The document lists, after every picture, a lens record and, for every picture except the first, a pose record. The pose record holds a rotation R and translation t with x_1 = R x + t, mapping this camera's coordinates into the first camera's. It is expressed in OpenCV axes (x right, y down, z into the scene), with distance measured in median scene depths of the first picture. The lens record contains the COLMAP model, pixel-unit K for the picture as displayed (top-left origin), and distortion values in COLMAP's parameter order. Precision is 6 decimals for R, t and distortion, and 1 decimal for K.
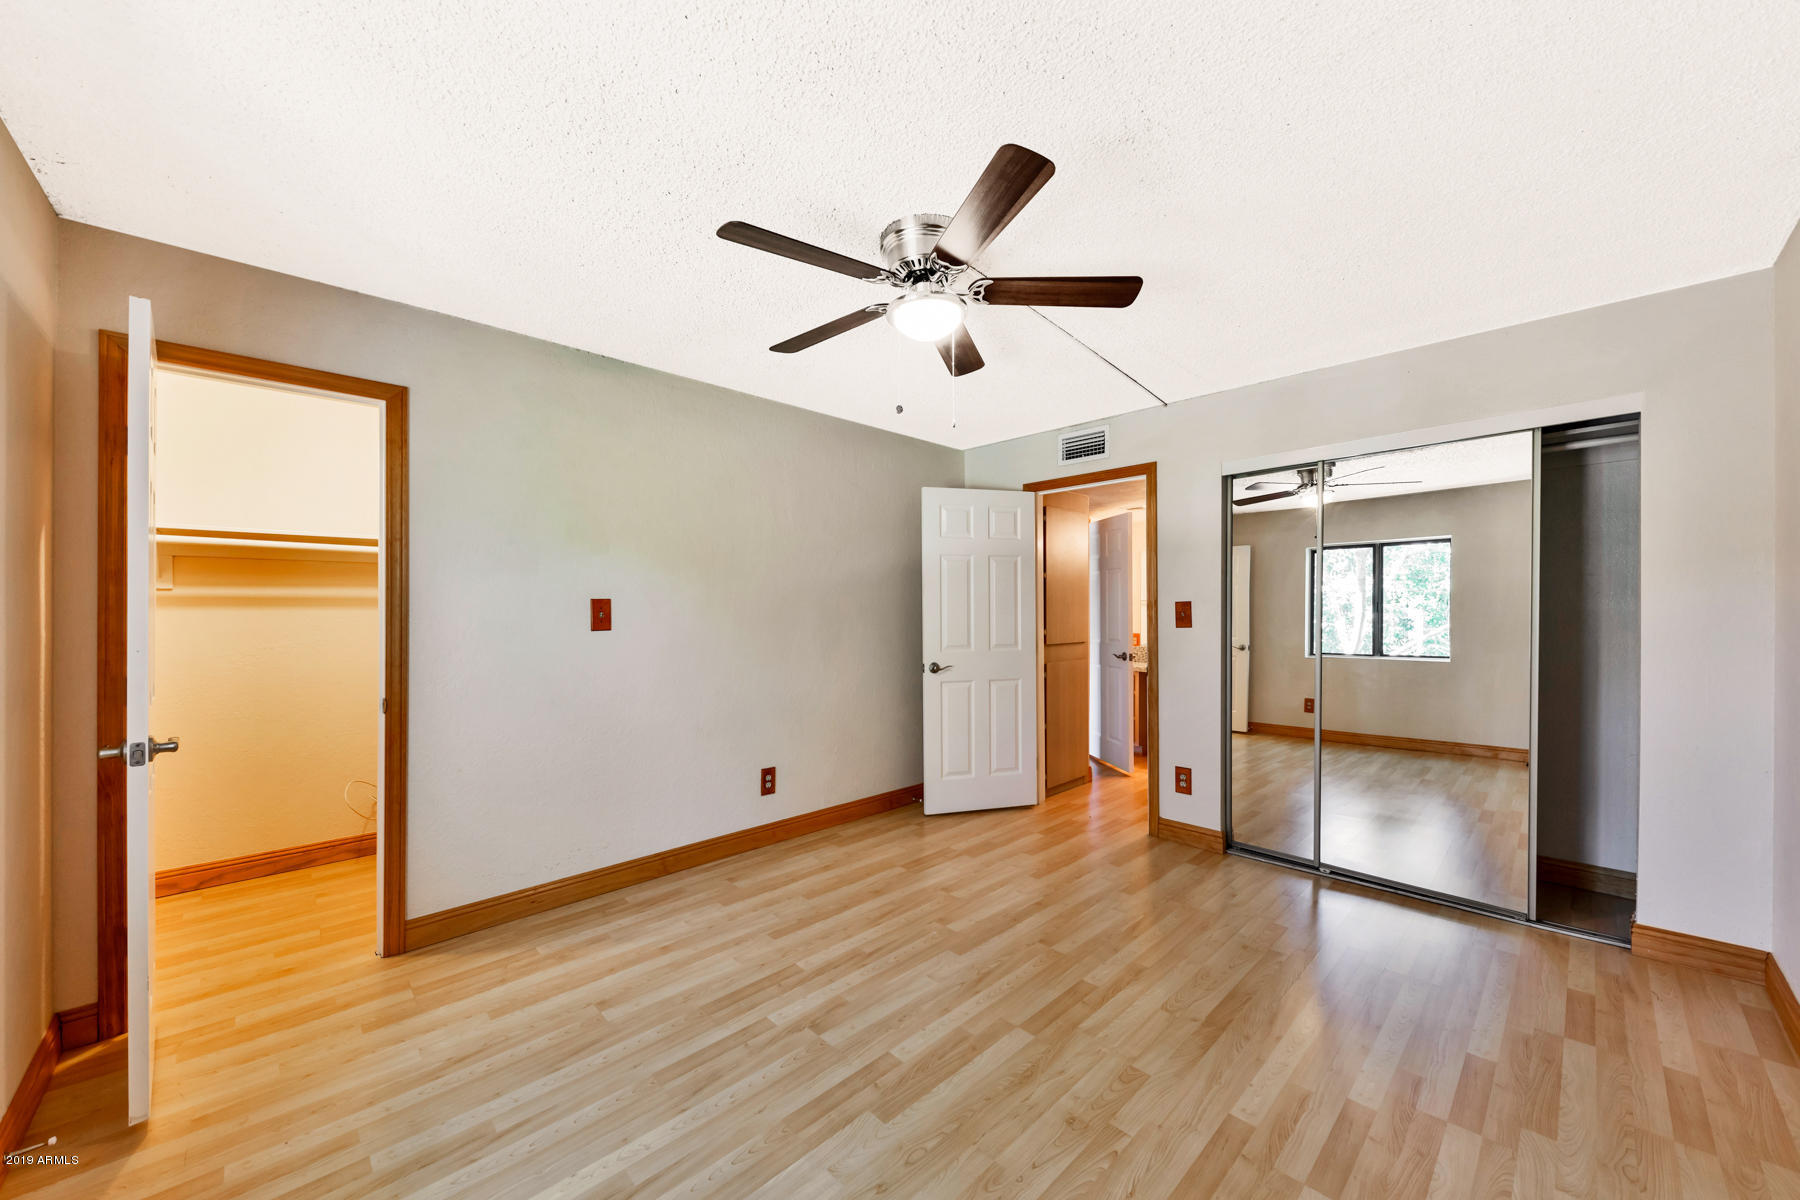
lens RADIAL K [[662.4, 0, 893.8], [0, 662.4, 603.2], [0, 0, 1]] dist [0.002917, -0.000005]
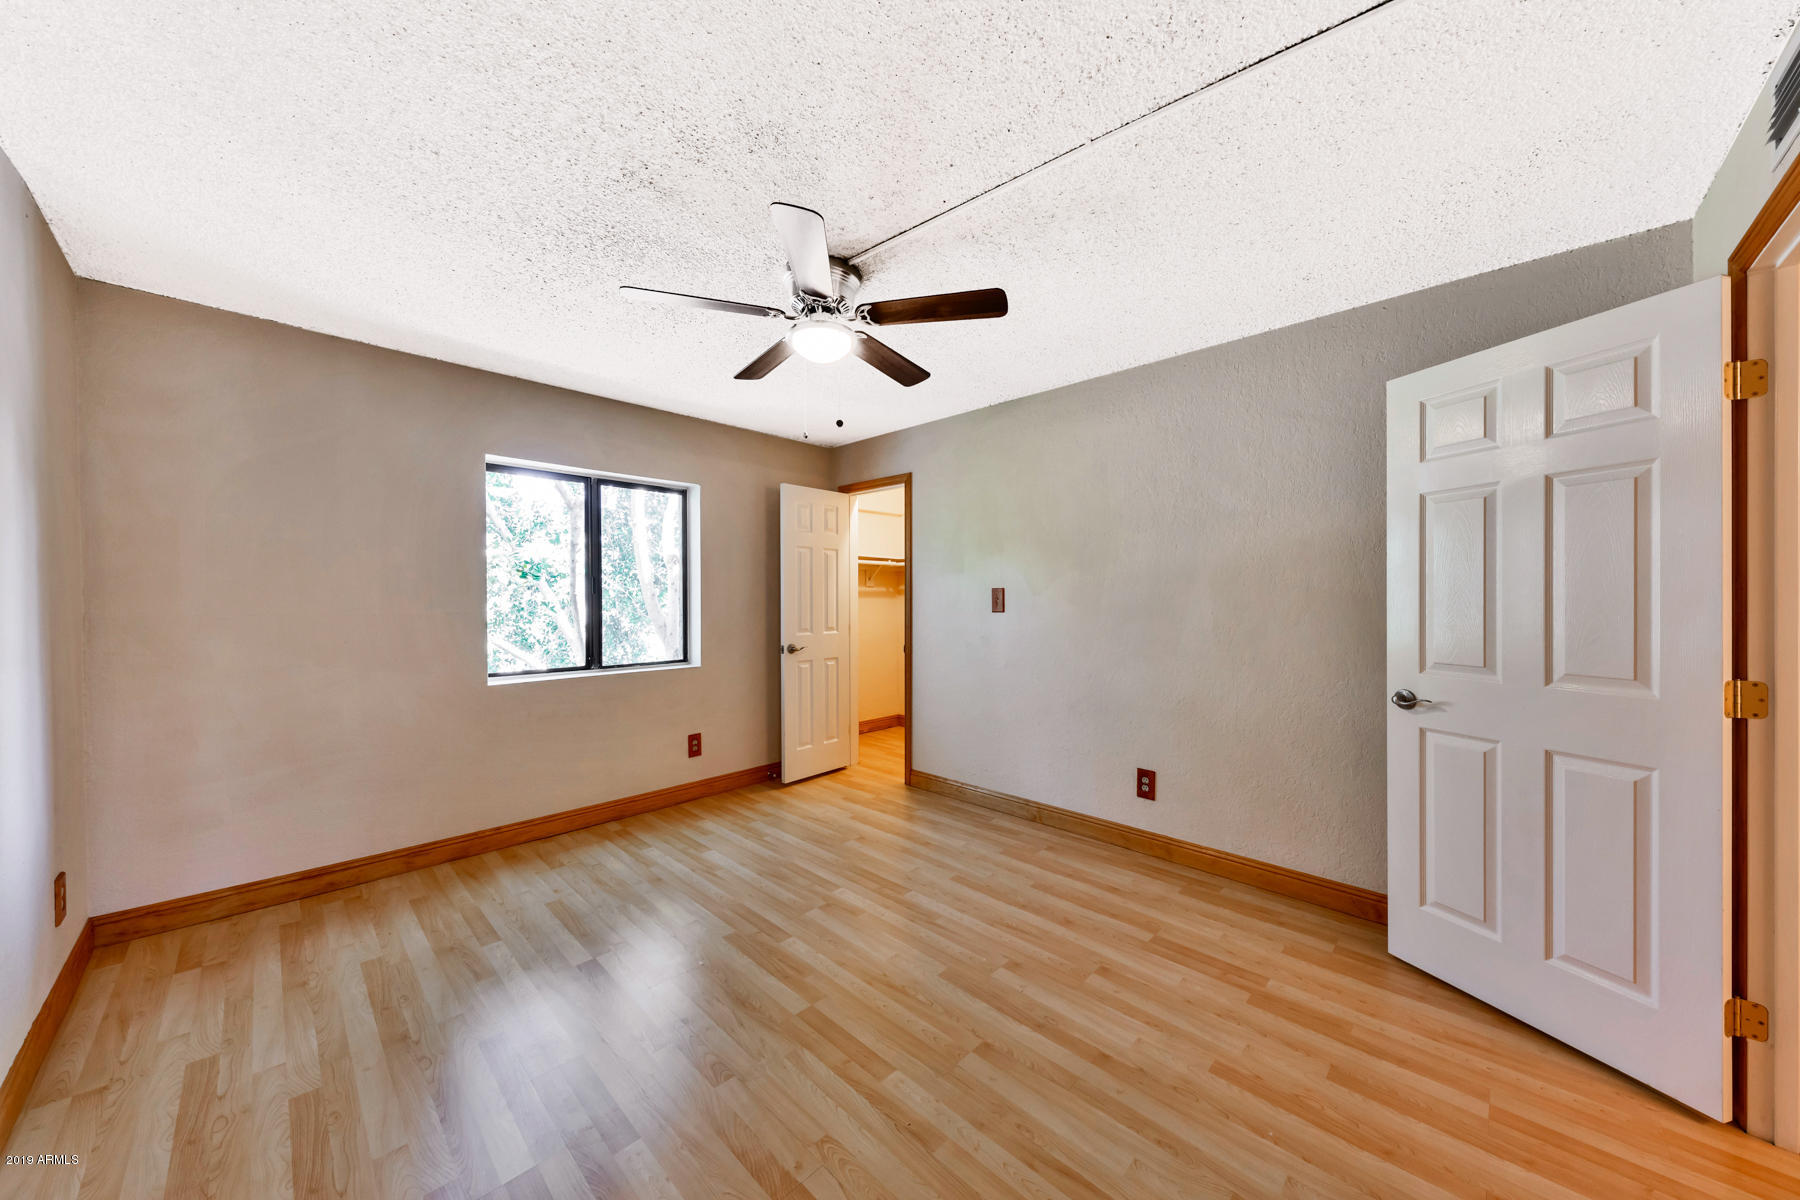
lens RADIAL K [[620.0, 0, 893.6], [0, 620.0, 602.6], [0, 0, 1]] dist [0.008286, -0.000010]
pose [[0.022069, 0.012841, -0.999674, 0.924566], [0.014875, 0.999803, 0.013171, 0.002352], [0.999646, -0.015160, 0.021873, 0.898294]]
